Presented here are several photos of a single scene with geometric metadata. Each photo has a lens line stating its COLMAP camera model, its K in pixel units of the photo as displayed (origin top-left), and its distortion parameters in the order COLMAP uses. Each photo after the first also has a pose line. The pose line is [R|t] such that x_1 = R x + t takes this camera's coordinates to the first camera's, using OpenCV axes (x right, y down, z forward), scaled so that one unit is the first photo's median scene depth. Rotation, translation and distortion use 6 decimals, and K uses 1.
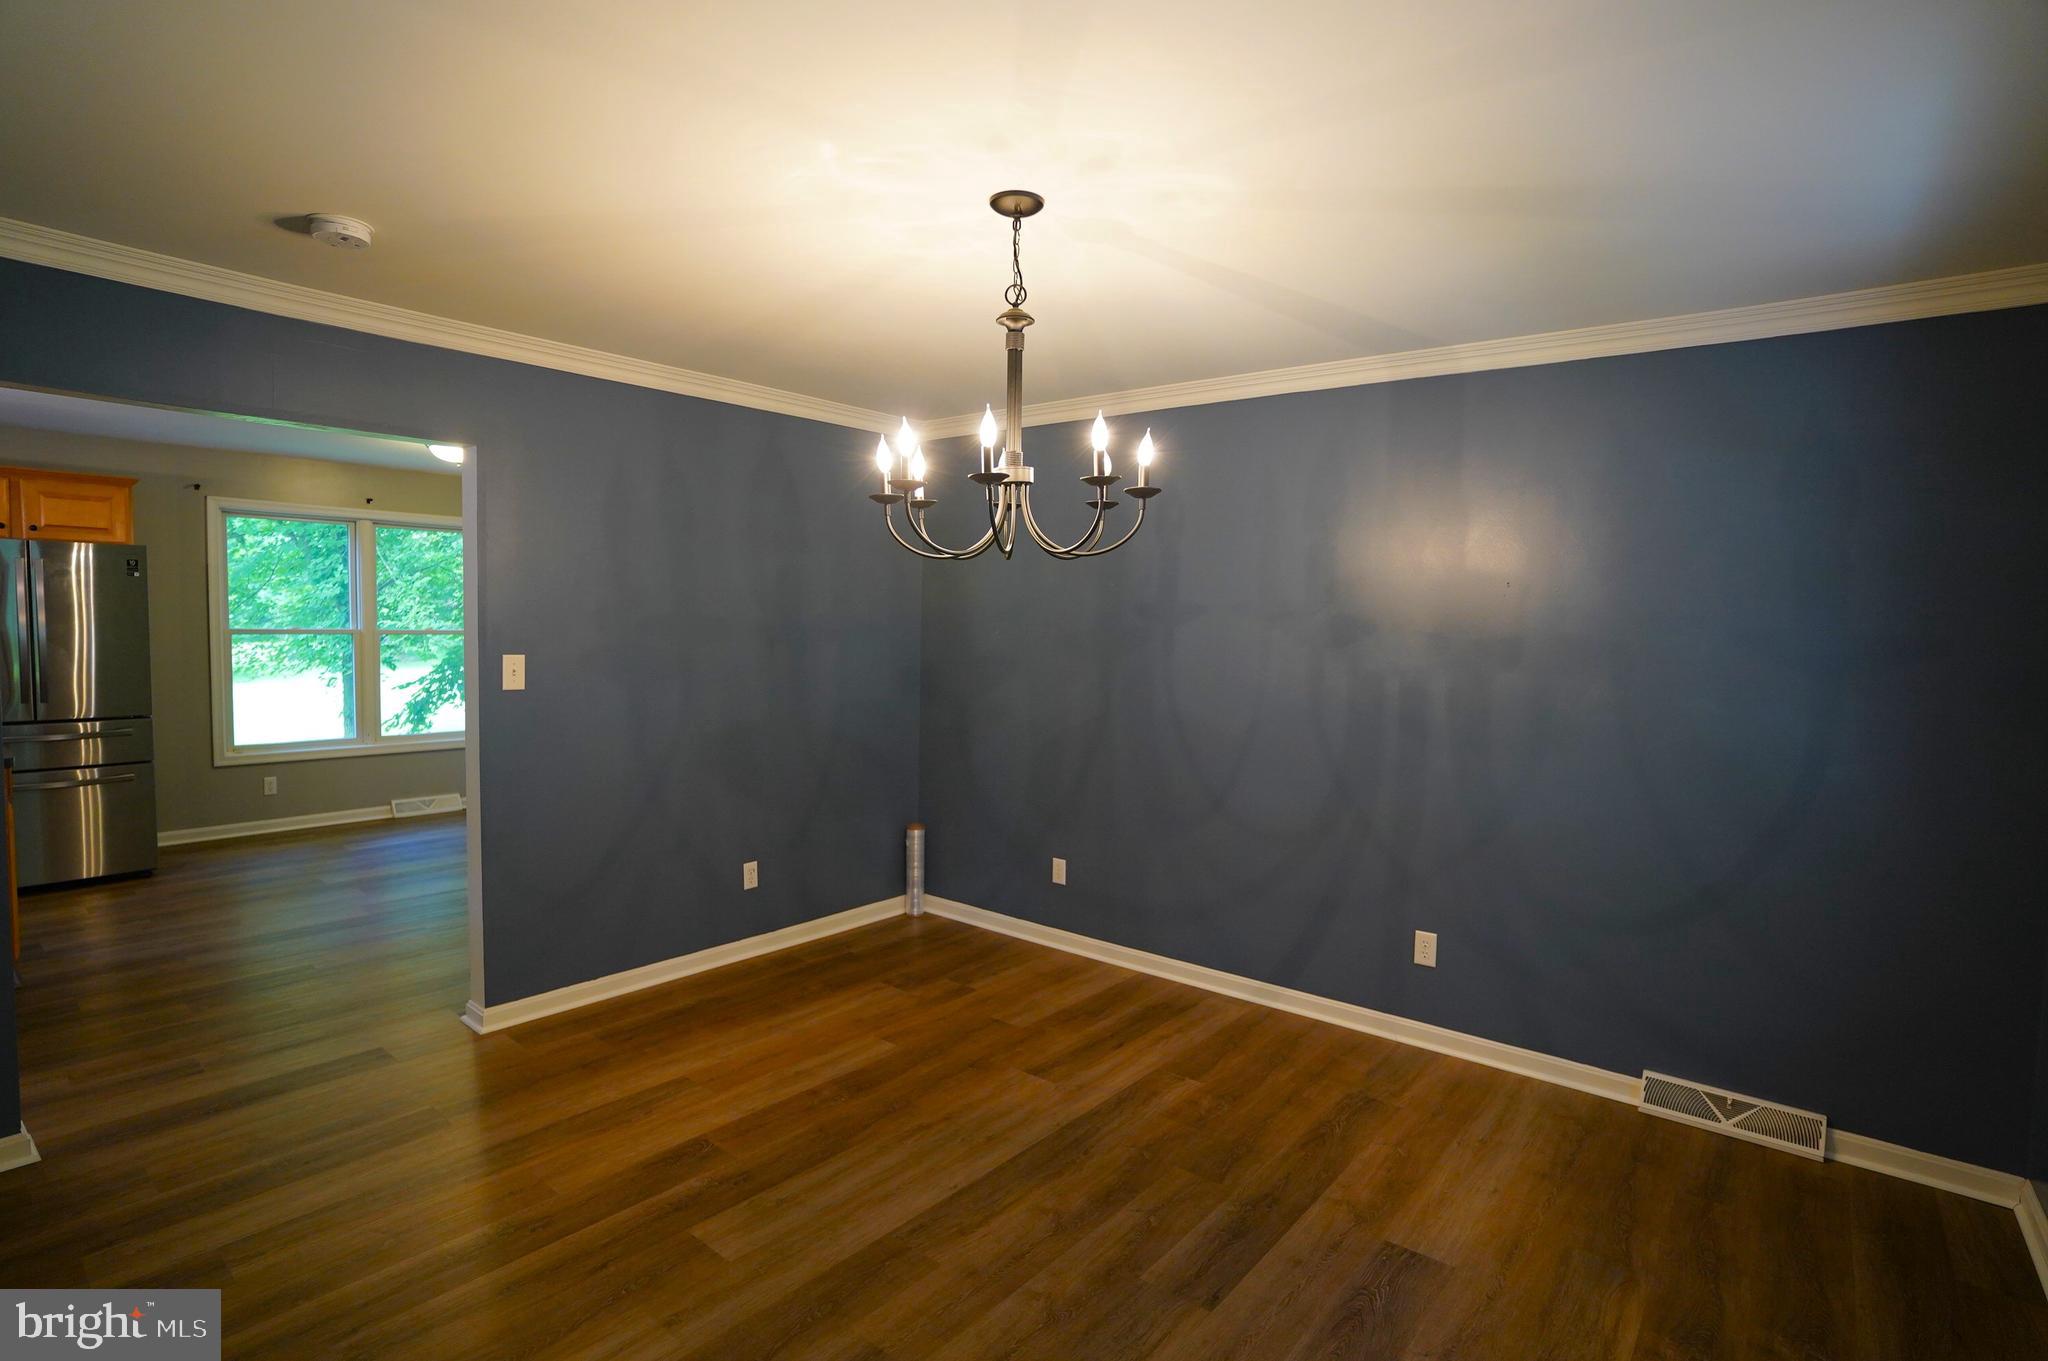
lens RADIAL K [[1035.4, 0, 1024.0], [0, 1035.4, 680.5], [0, 0, 1]] dist [-0.110506, 0.049116]
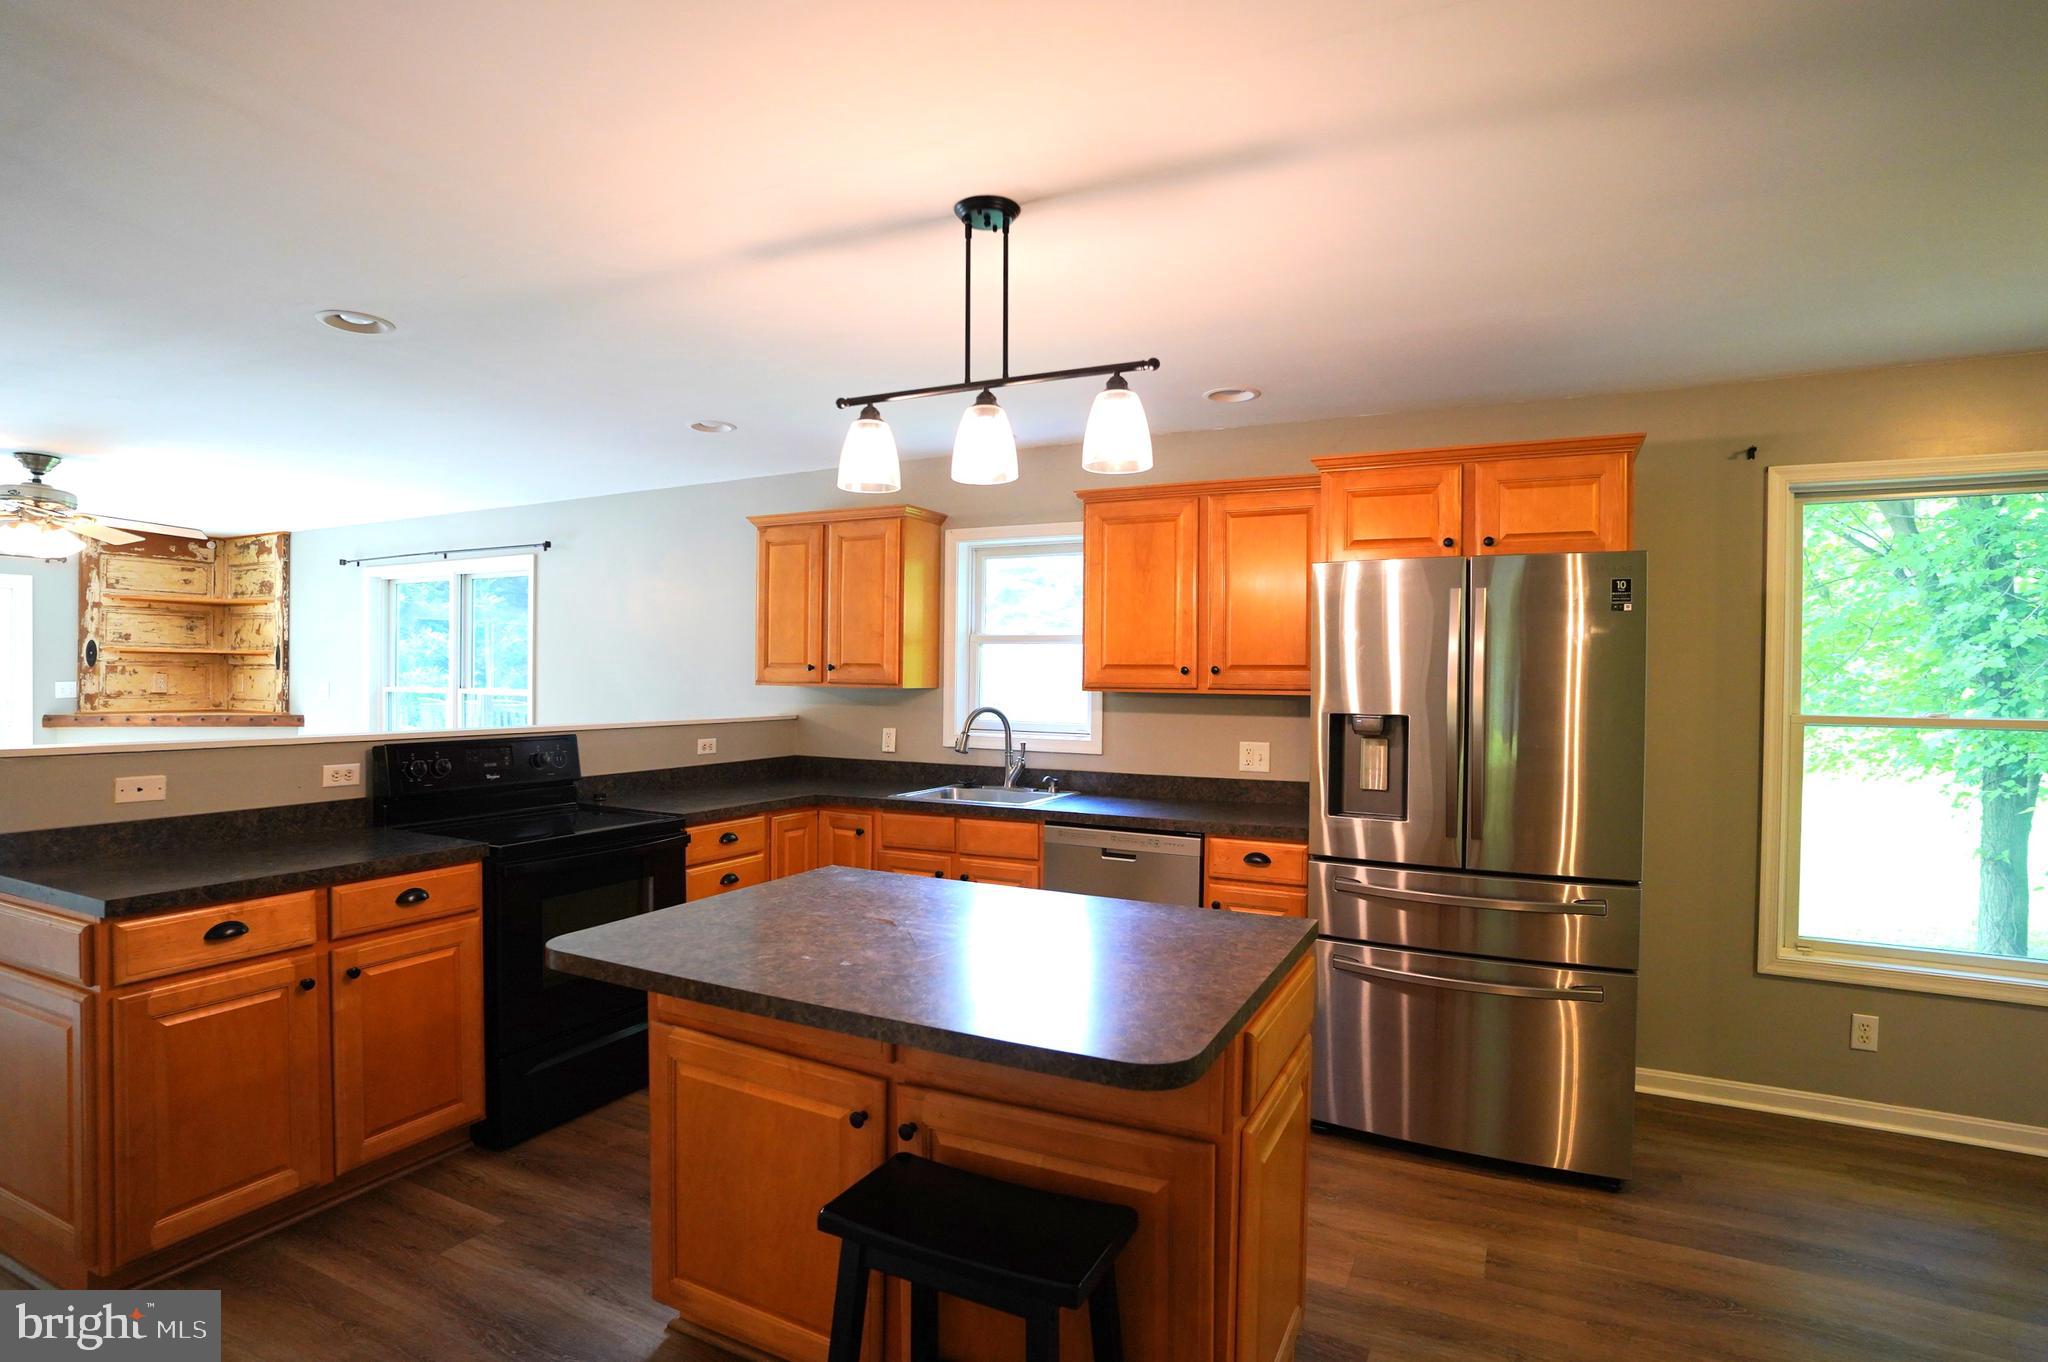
lens RADIAL K [[1035.4, 0, 1024.0], [0, 1035.4, 681.0], [0, 0, 1]] dist [-0.110506, 0.049116]
pose [[0.218797, -0.009572, -0.975723, -0.374493], [-0.071437, 0.997111, -0.025801, -0.027647], [0.973152, 0.075348, 0.217481, 0.464225]]
